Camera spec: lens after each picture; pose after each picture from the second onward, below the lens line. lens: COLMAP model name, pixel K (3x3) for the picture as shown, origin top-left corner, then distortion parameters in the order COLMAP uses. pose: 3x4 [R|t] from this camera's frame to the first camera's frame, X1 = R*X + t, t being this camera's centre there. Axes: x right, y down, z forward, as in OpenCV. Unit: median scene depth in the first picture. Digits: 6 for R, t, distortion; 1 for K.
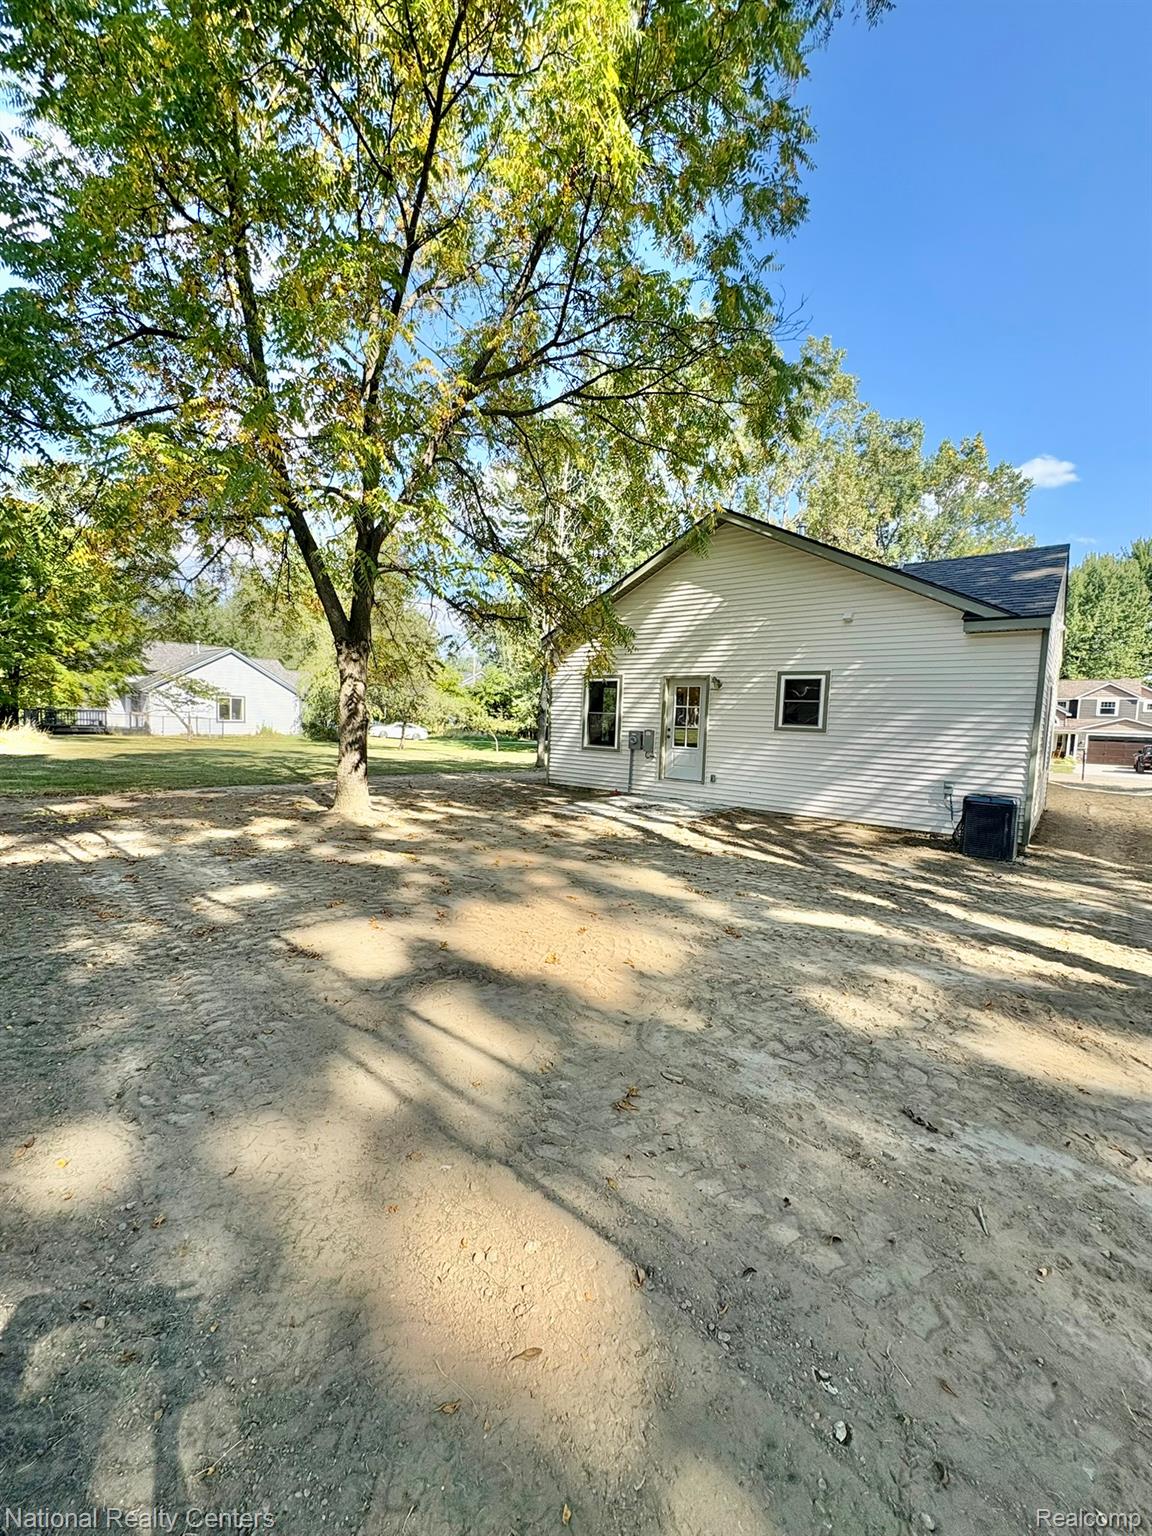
lens RADIAL K [[608.9, 0, 573.5], [0, 608.9, 767.6], [0, 0, 1]] dist [-0.000233, 0.000564]
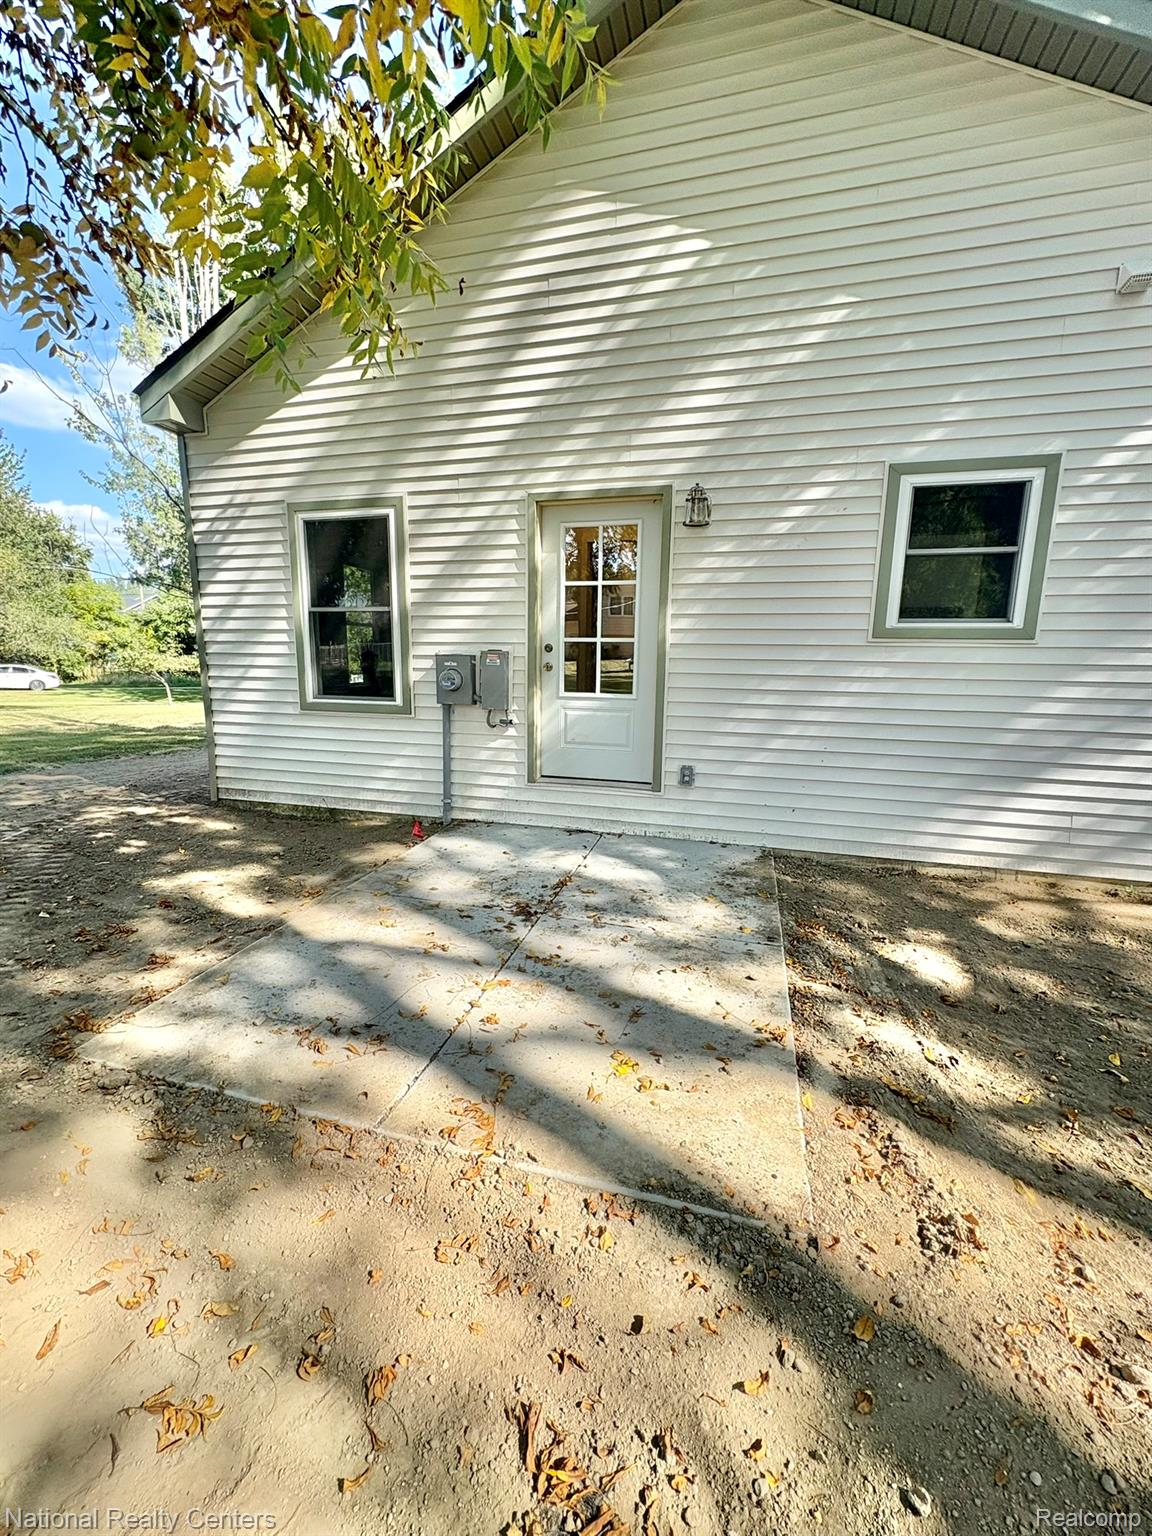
lens RADIAL K [[609.9, 0, 573.2], [0, 609.9, 767.1], [0, 0, 1]] dist [0.000264, 0.000252]
pose [[0.913564, -0.092841, 0.395956, 0.027086], [0.051637, 0.992195, 0.113505, -0.050527], [-0.403404, -0.083248, 0.911227, 1.040651]]
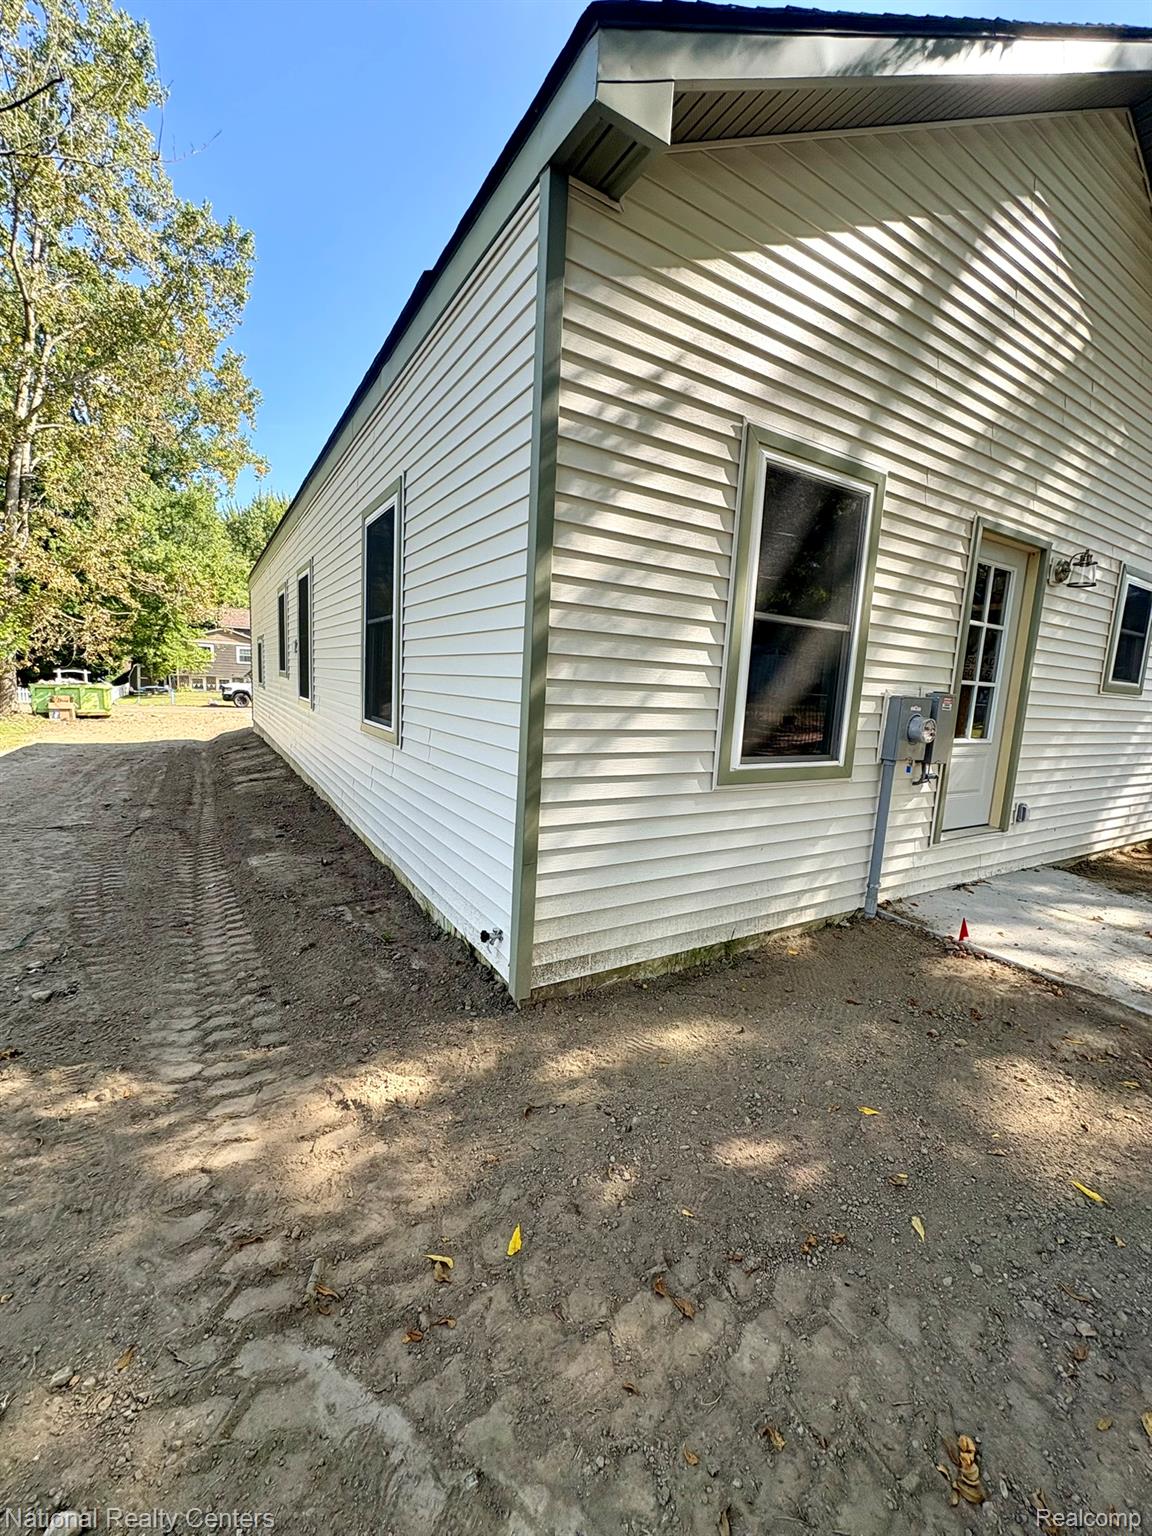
lens RADIAL K [[609.9, 0, 573.2], [0, 609.9, 767.1], [0, 0, 1]] dist [0.000264, 0.000252]
pose [[0.330362, -0.143854, 0.932827, -0.361012], [0.042823, 0.989584, 0.137441, -0.120150], [-0.942882, -0.005459, 0.333081, 1.732400]]
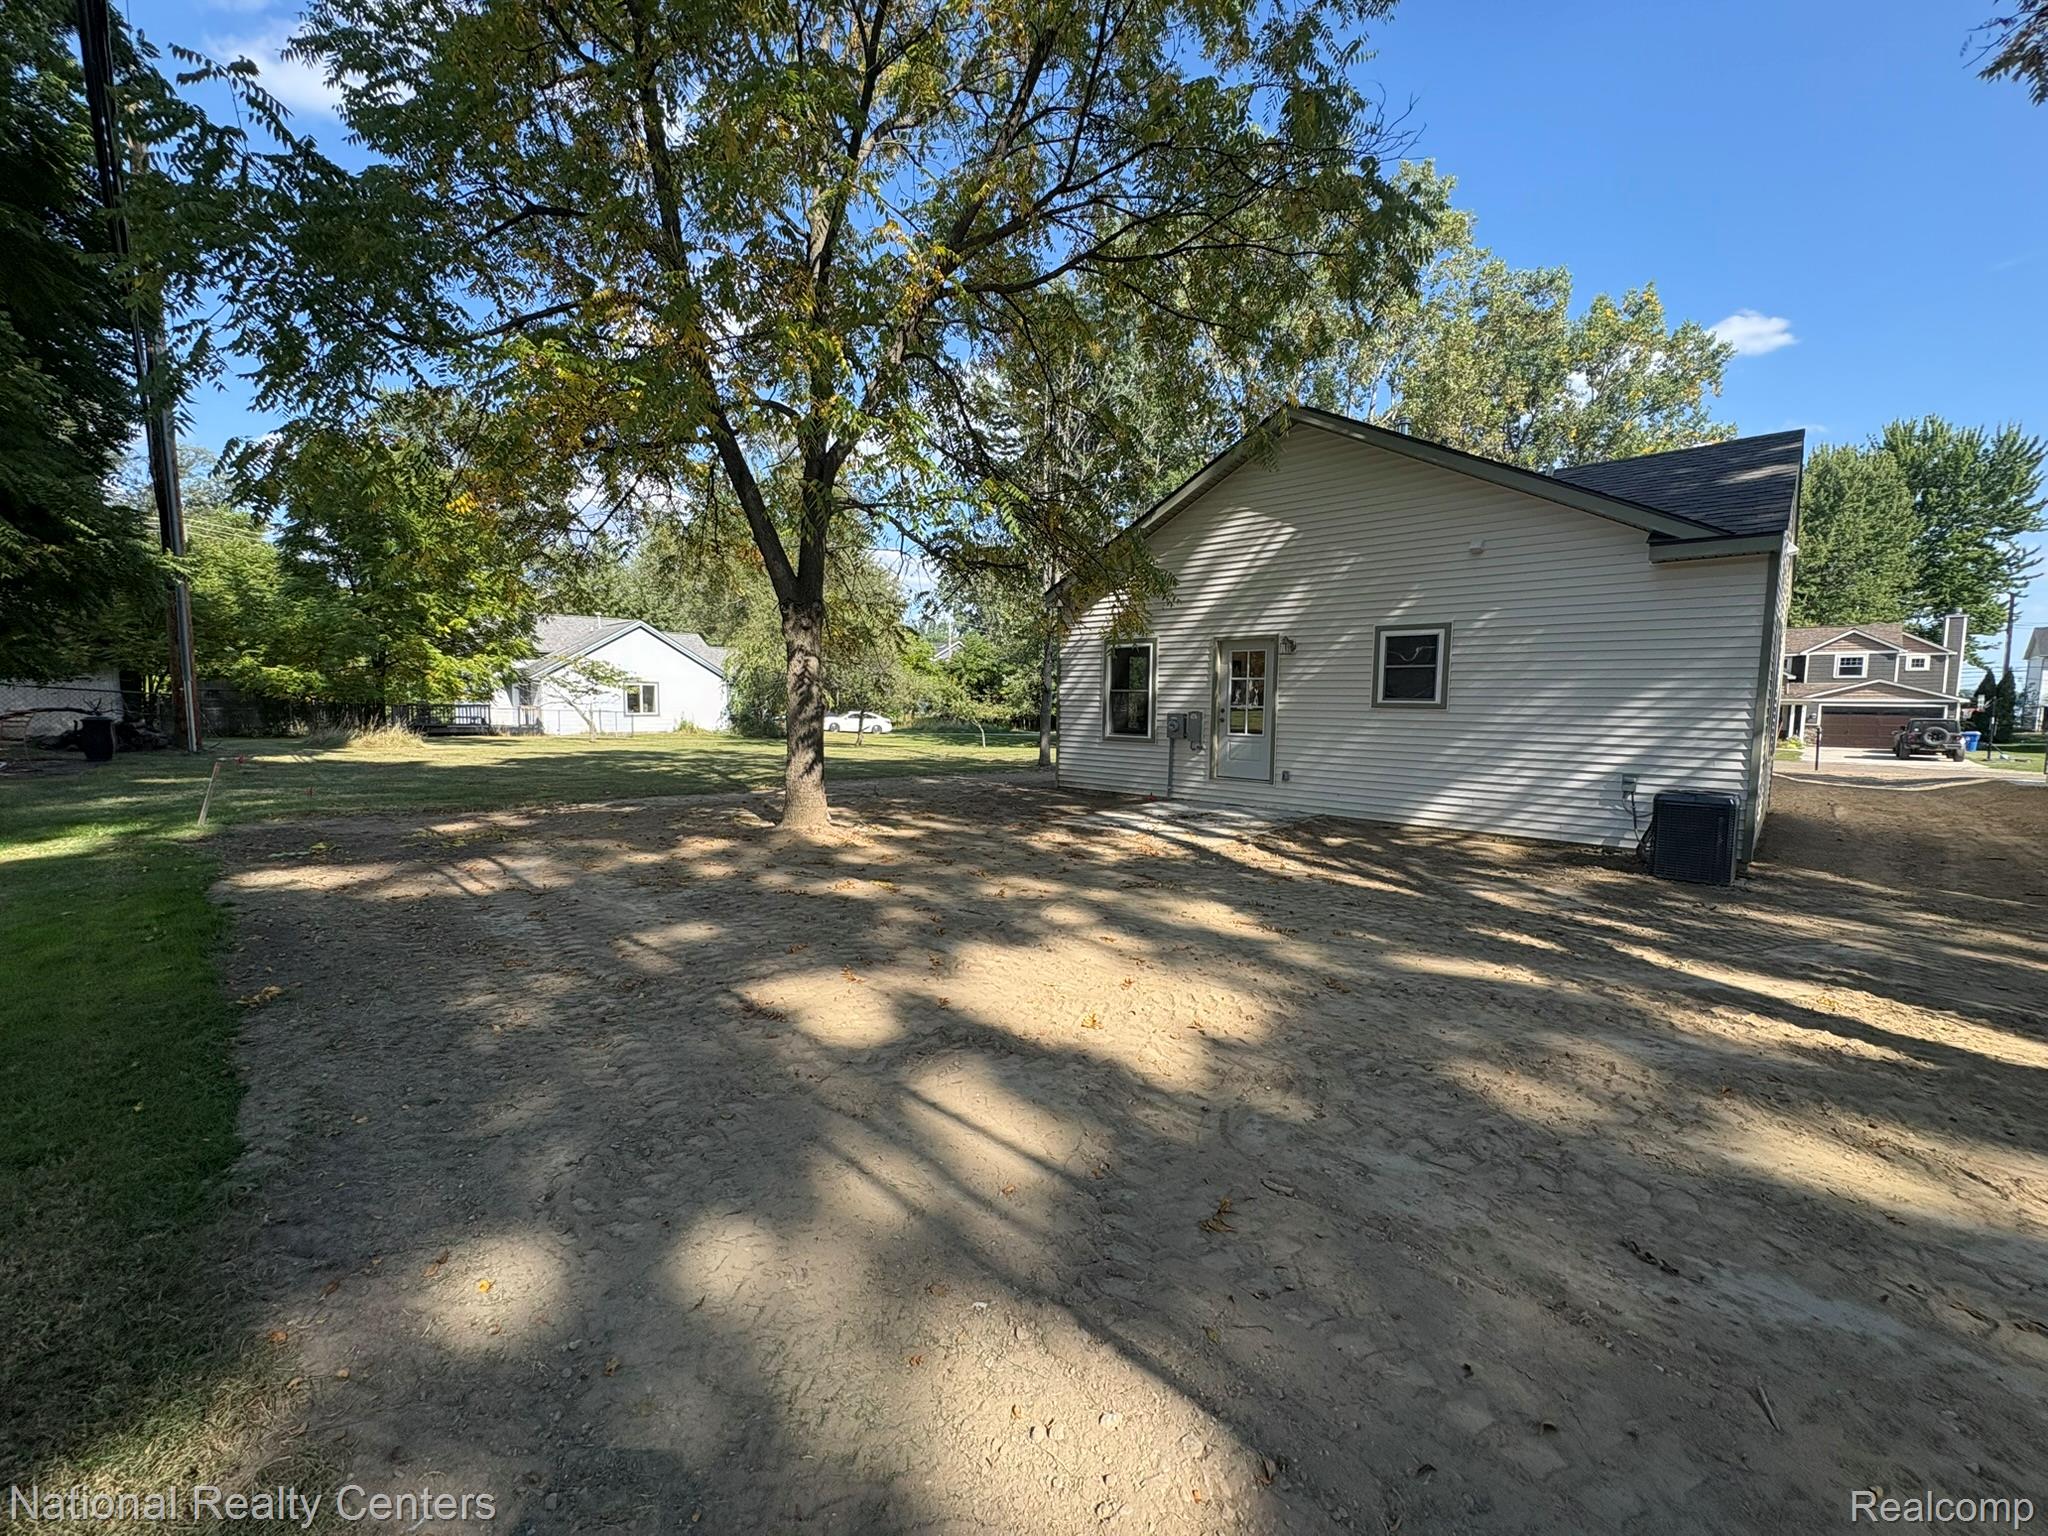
lens RADIAL K [[813.2, 0, 1023.2], [0, 813.2, 774.0], [0, 0, 1]] dist [0.000264, 0.000252]
pose [[0.997106, -0.018260, -0.073805, -0.018365], [0.018869, 0.999793, 0.007565, 0.002938], [0.073651, -0.008935, 0.997244, 0.008854]]
